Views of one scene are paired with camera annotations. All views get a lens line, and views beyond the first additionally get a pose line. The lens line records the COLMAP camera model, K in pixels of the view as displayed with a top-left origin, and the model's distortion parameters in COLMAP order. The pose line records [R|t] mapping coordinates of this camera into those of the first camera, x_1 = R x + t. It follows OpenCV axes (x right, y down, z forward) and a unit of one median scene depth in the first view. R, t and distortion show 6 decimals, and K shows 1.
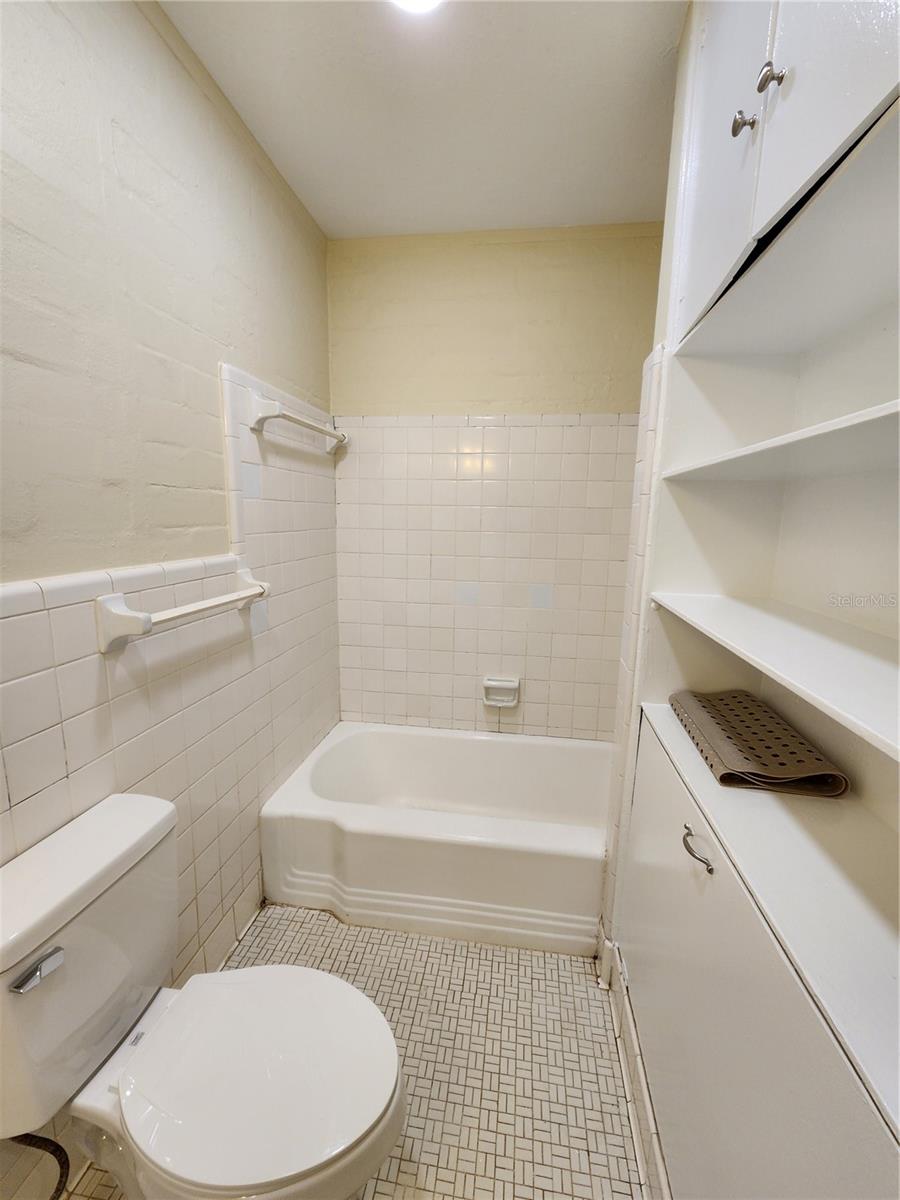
lens RADIAL K [[493.6, 0, 450.0], [0, 493.6, 600.0], [0, 0, 1]] dist [0.000834, -0.000374]
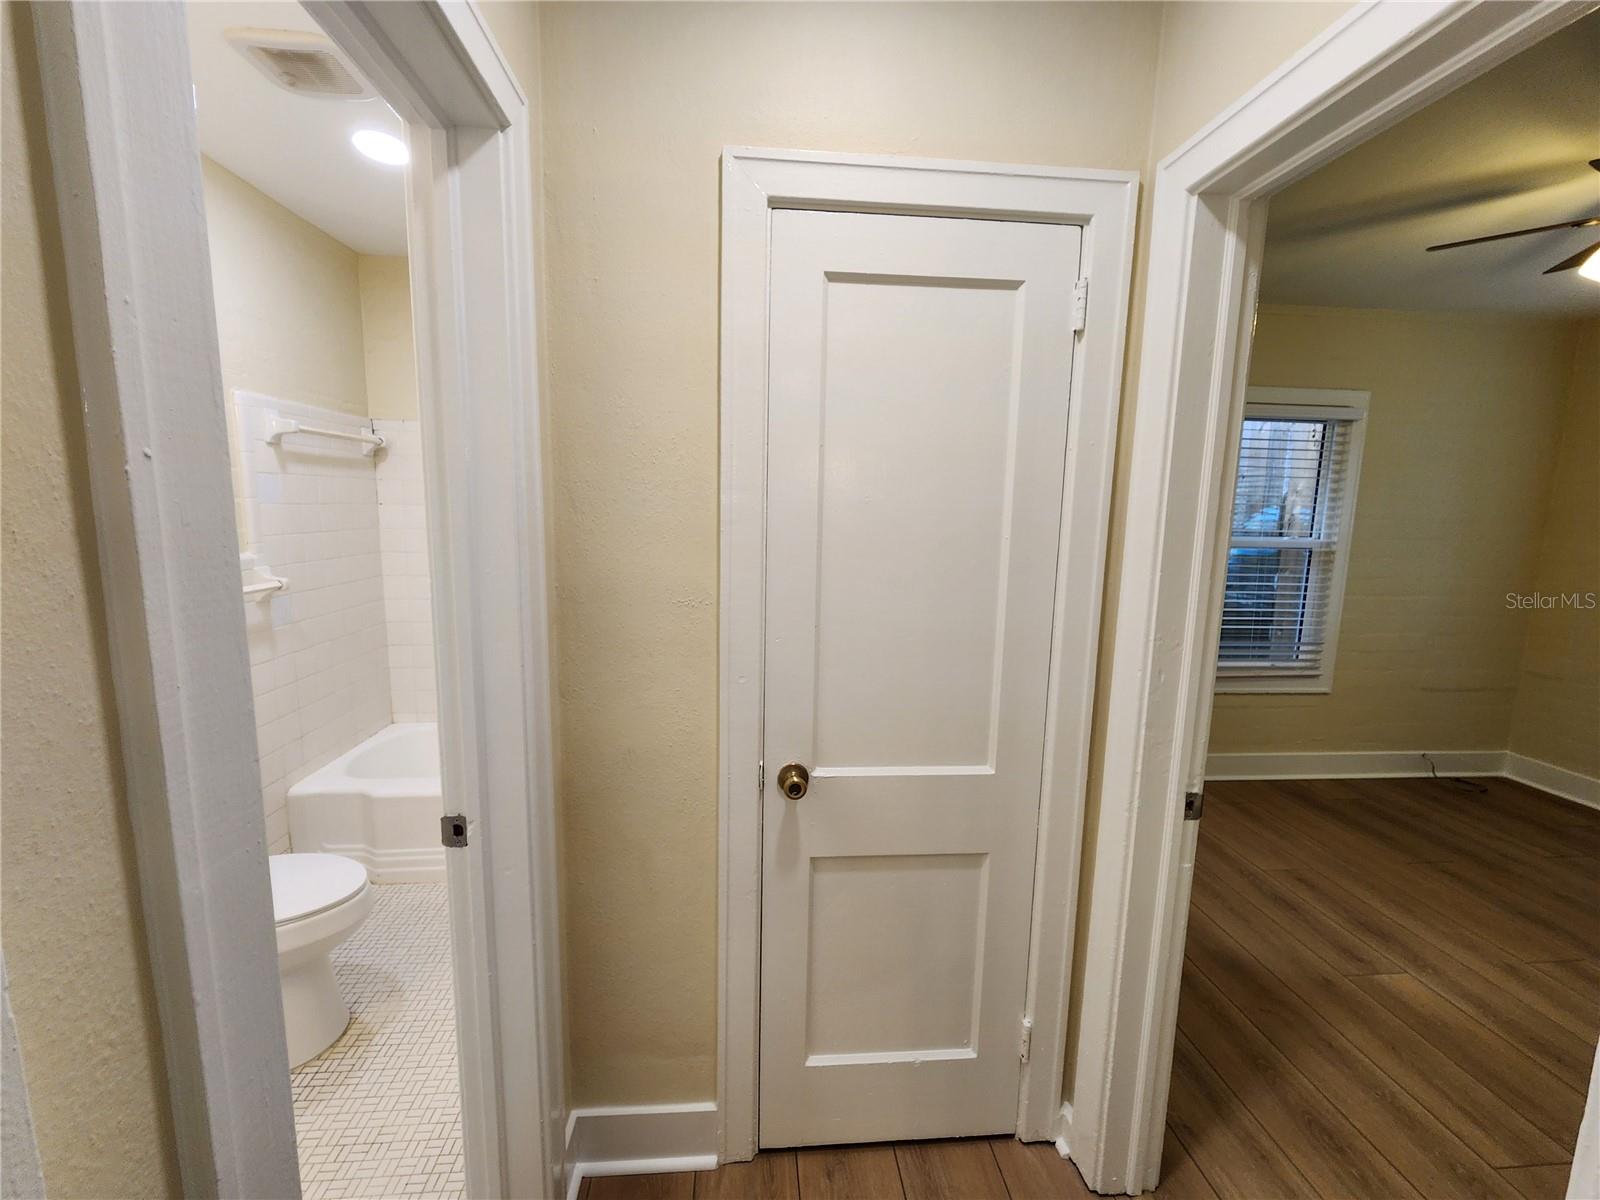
lens RADIAL K [[658.2, 0, 800.0], [0, 658.2, 600.0], [0, 0, 1]] dist [0.000834, -0.000374]
pose [[0.972149, -0.028962, 0.232567, 0.421271], [0.034485, 0.999211, -0.019715, 0.084950], [-0.231812, 0.027186, 0.972381, -0.738876]]
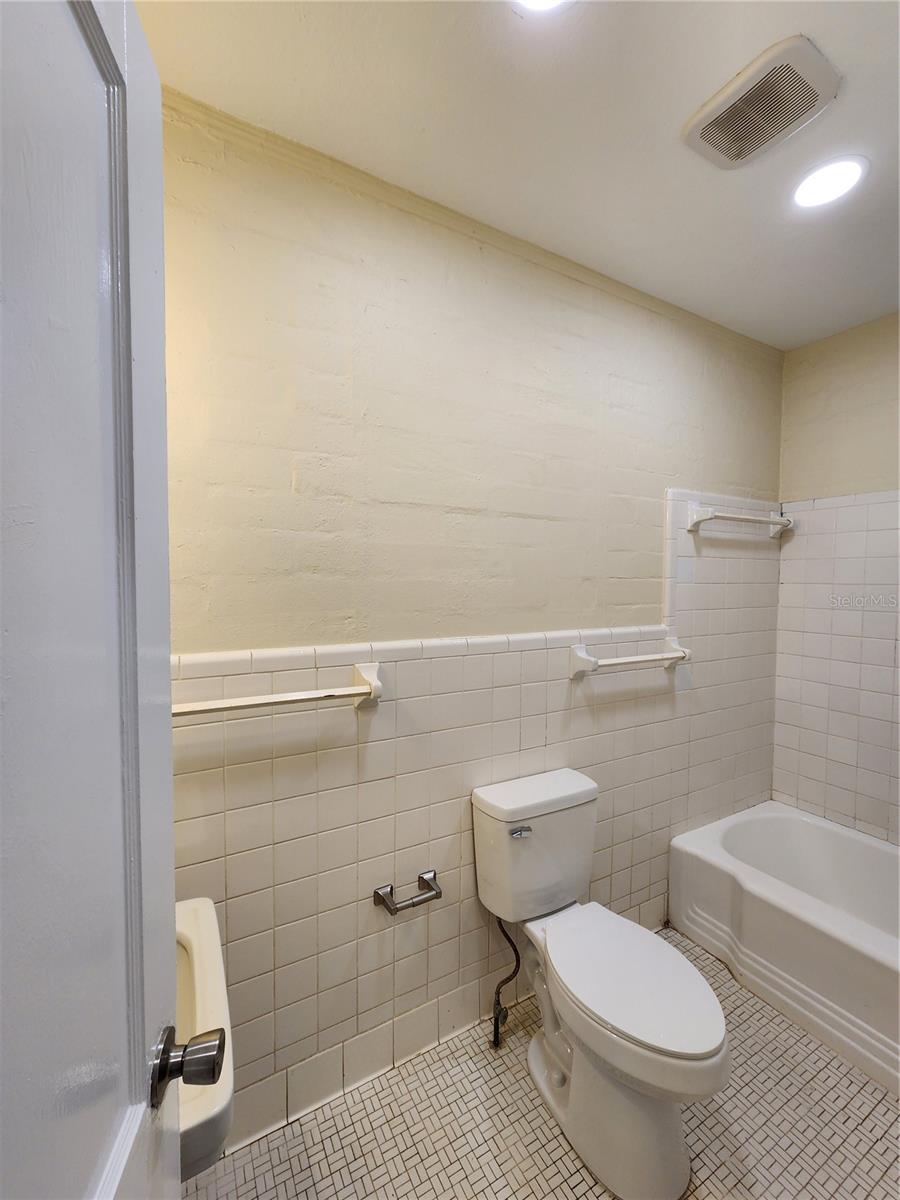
lens RADIAL K [[493.6, 0, 450.0], [0, 493.6, 600.0], [0, 0, 1]] dist [0.000834, -0.000374]
pose [[0.614235, 0.019529, -0.788882, 0.240888], [-0.130429, 0.988457, -0.077084, 0.016210], [0.778270, 0.150241, 0.609691, -0.254047]]
